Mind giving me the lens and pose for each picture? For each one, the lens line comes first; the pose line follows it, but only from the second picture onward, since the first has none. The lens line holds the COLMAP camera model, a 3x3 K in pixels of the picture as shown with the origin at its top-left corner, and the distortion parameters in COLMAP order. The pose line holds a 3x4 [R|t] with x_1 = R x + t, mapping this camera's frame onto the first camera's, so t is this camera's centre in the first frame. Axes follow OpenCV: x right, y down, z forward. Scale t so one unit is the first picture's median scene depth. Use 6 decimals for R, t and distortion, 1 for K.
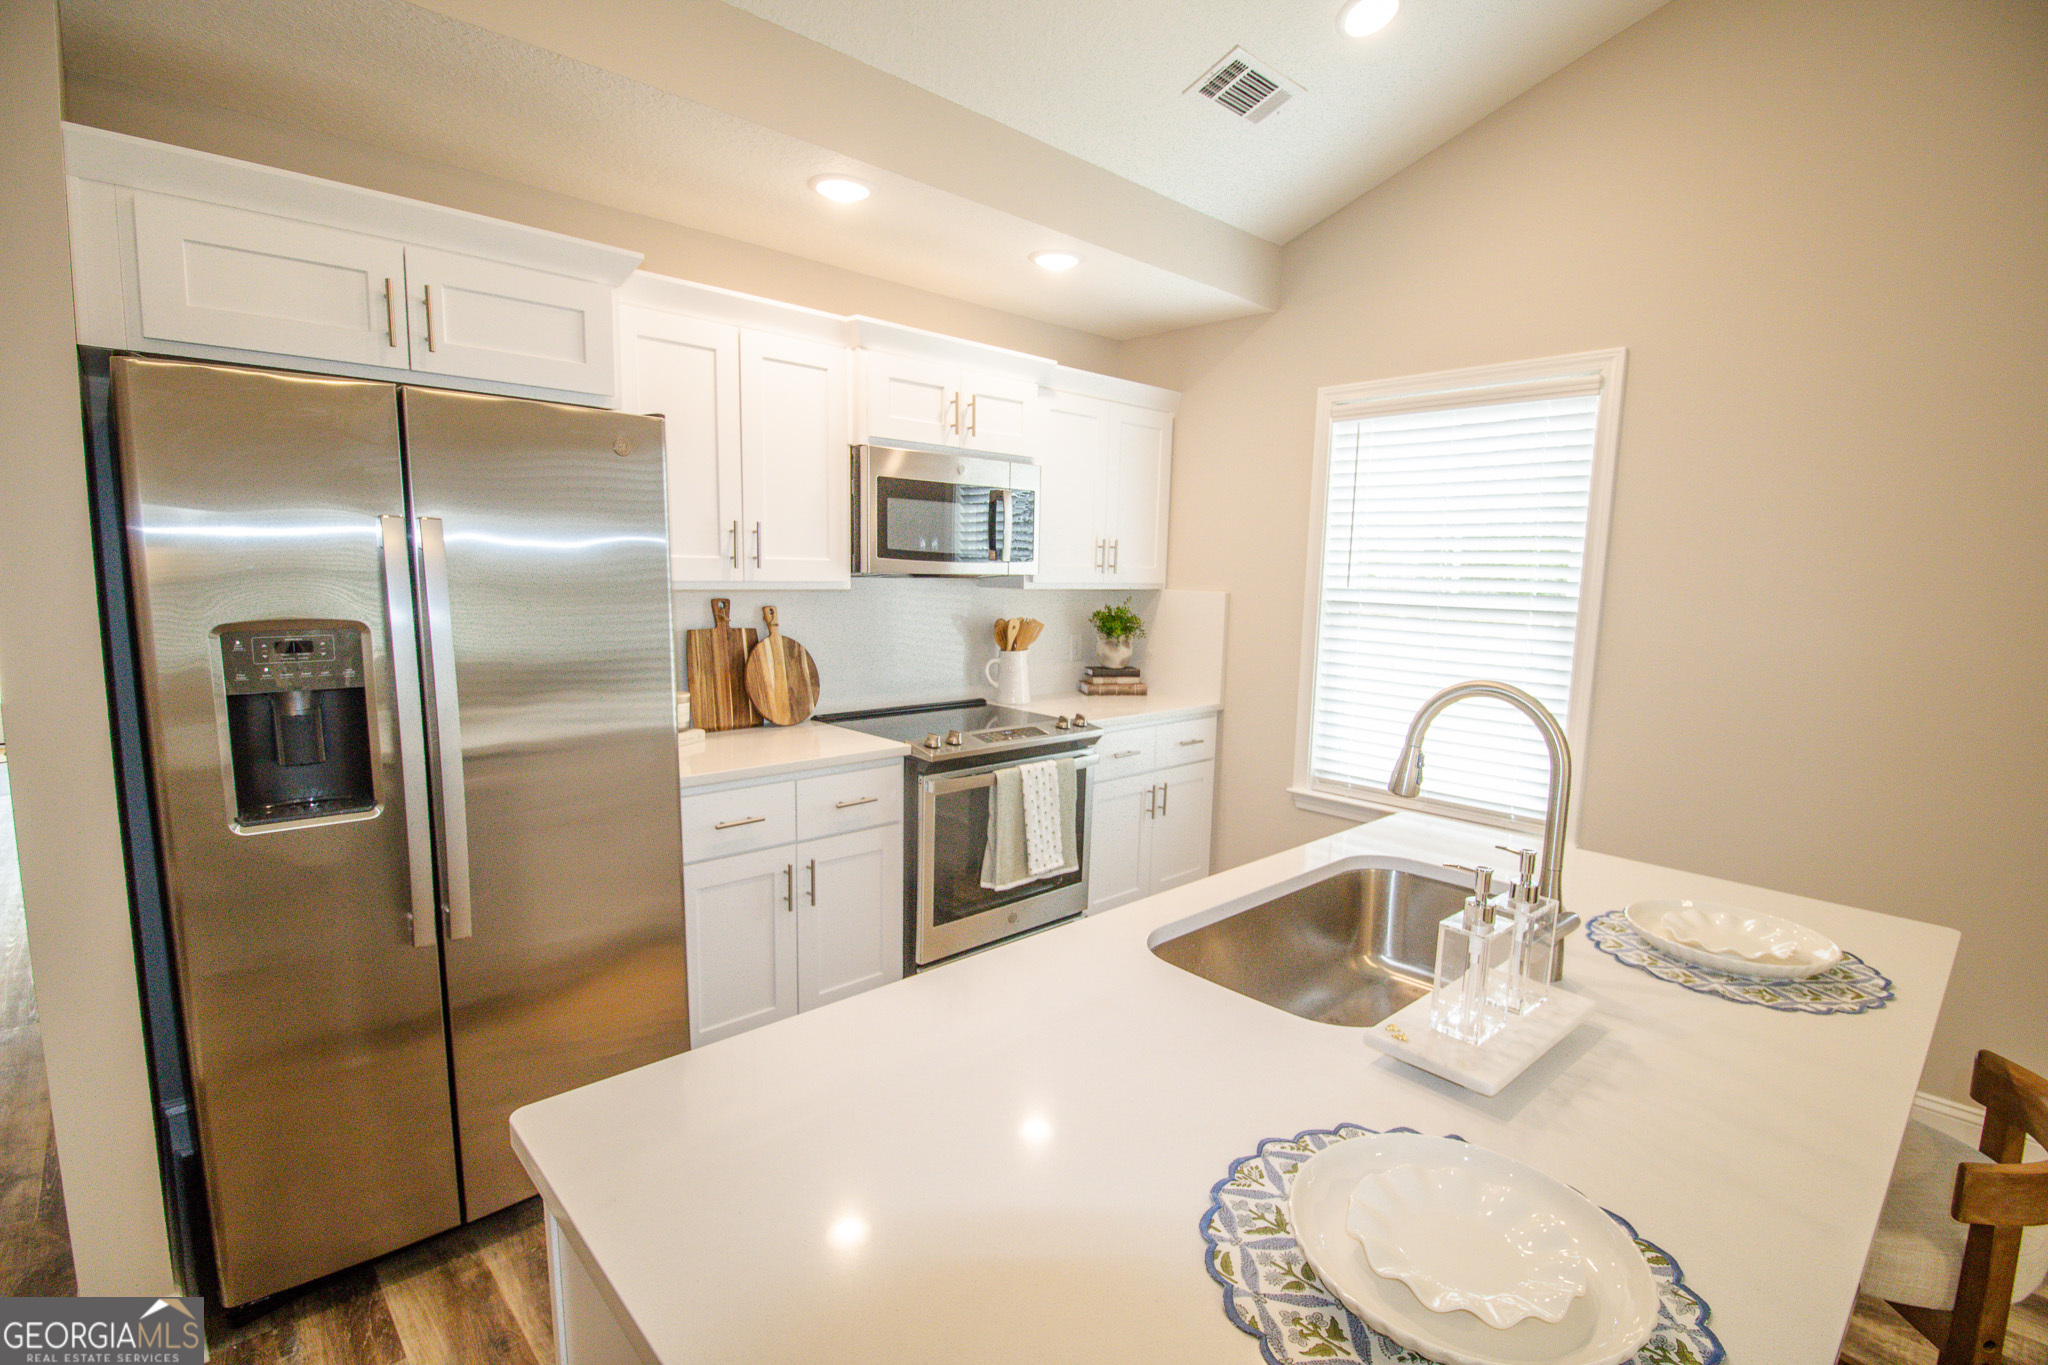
lens RADIAL K [[947.7, 0, 1034.1], [0, 947.7, 696.5], [0, 0, 1]] dist [-0.001057, -0.001480]
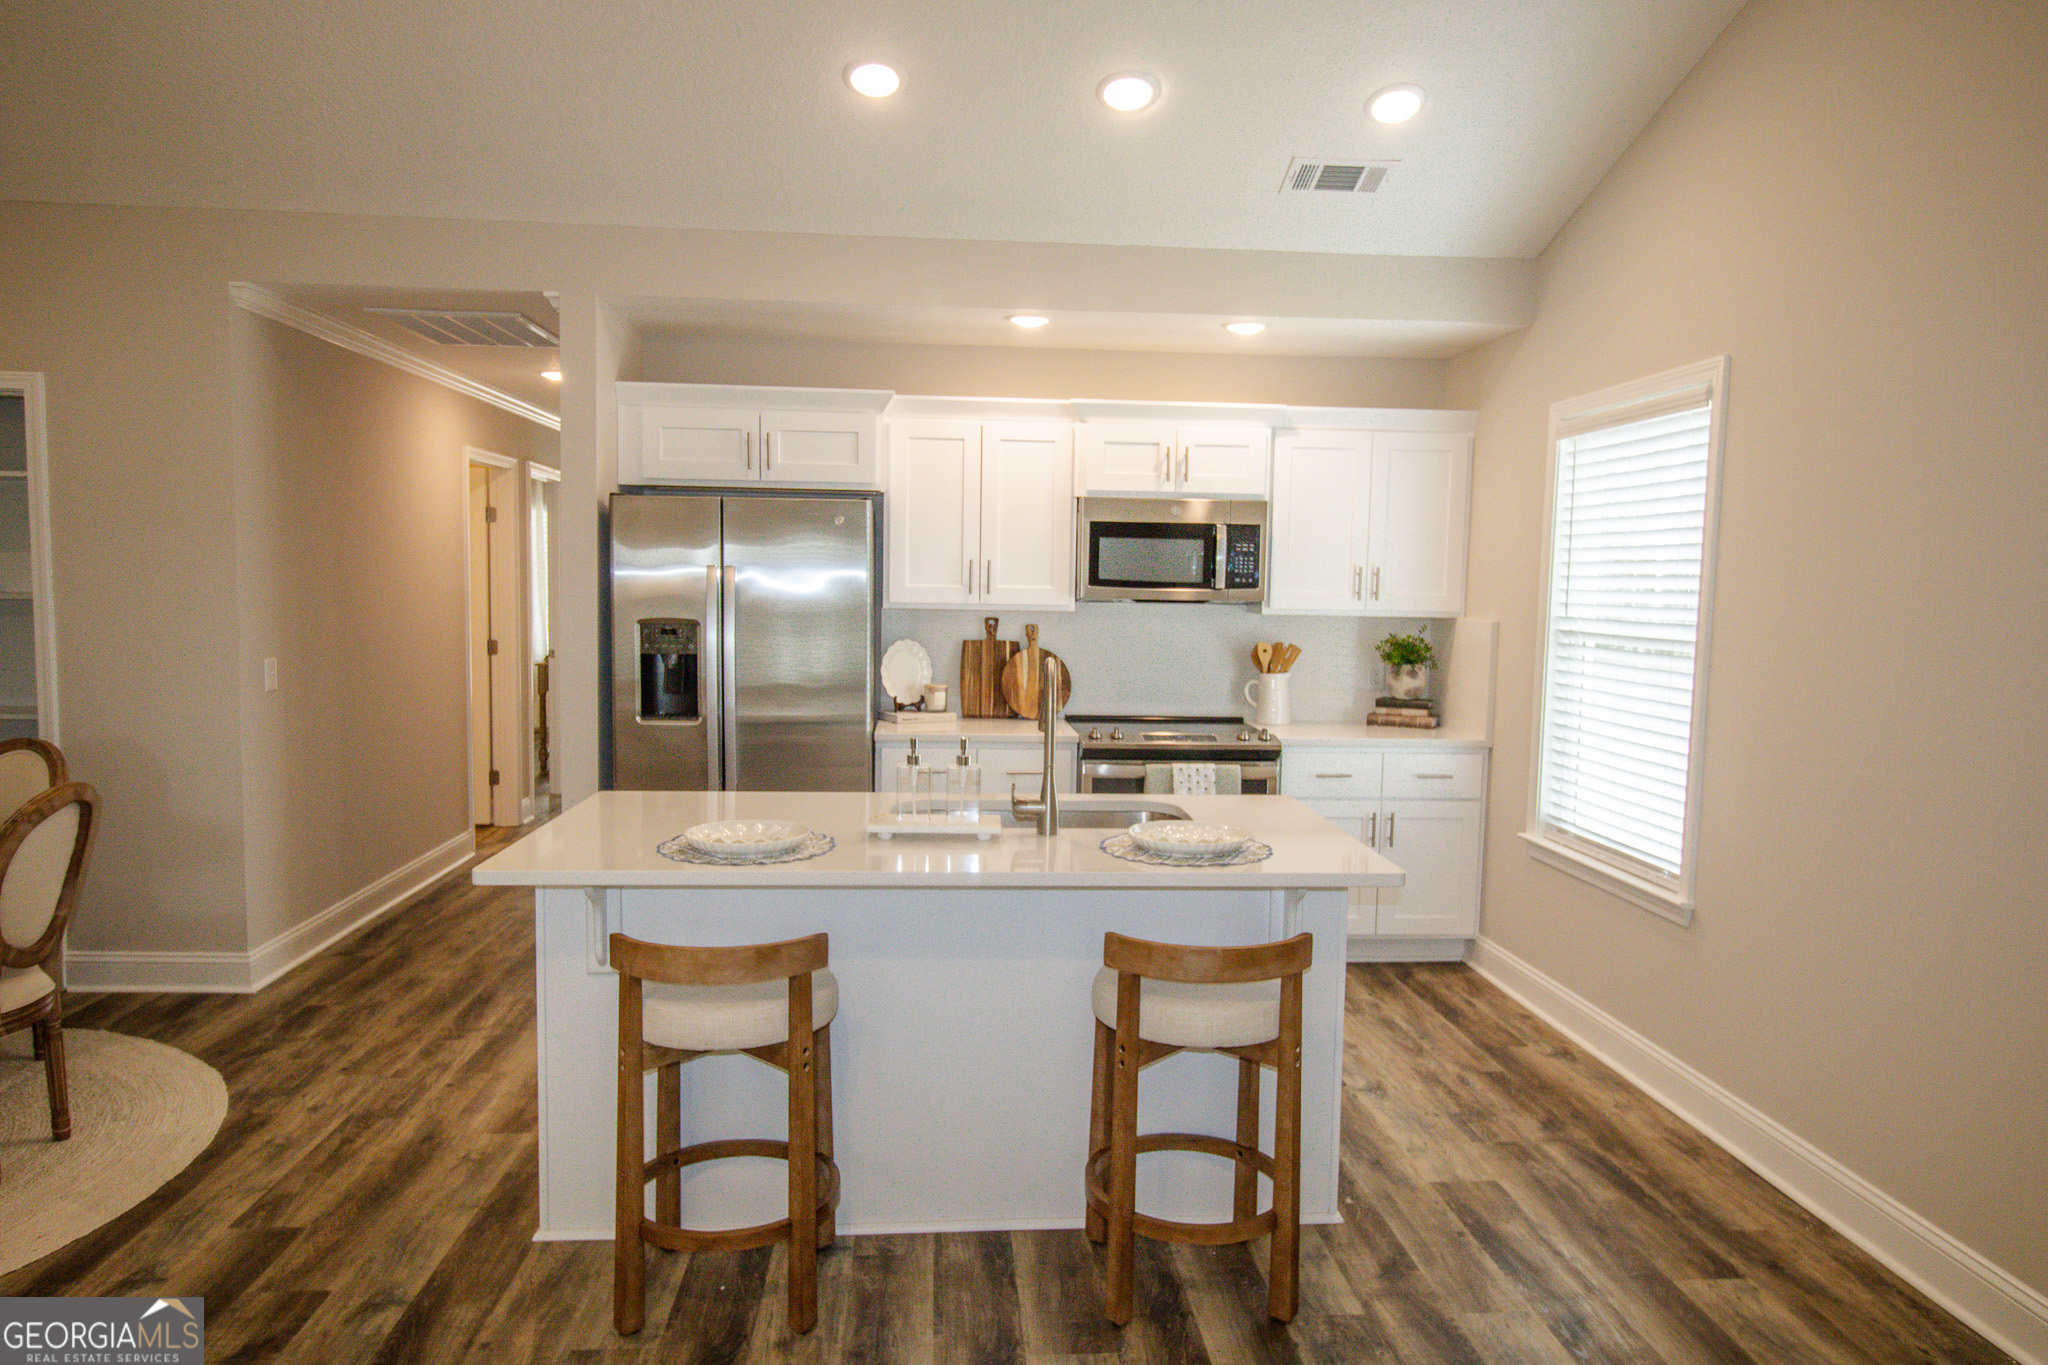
lens RADIAL K [[1293.9, 0, 1042.0], [0, 1293.9, 691.4], [0, 0, 1]] dist [0.004393, -0.001816]
pose [[0.775791, 0.046136, -0.629301, 0.822968], [-0.087795, 0.995515, -0.035248, 0.053383], [0.624852, 0.082595, 0.776362, -0.324987]]
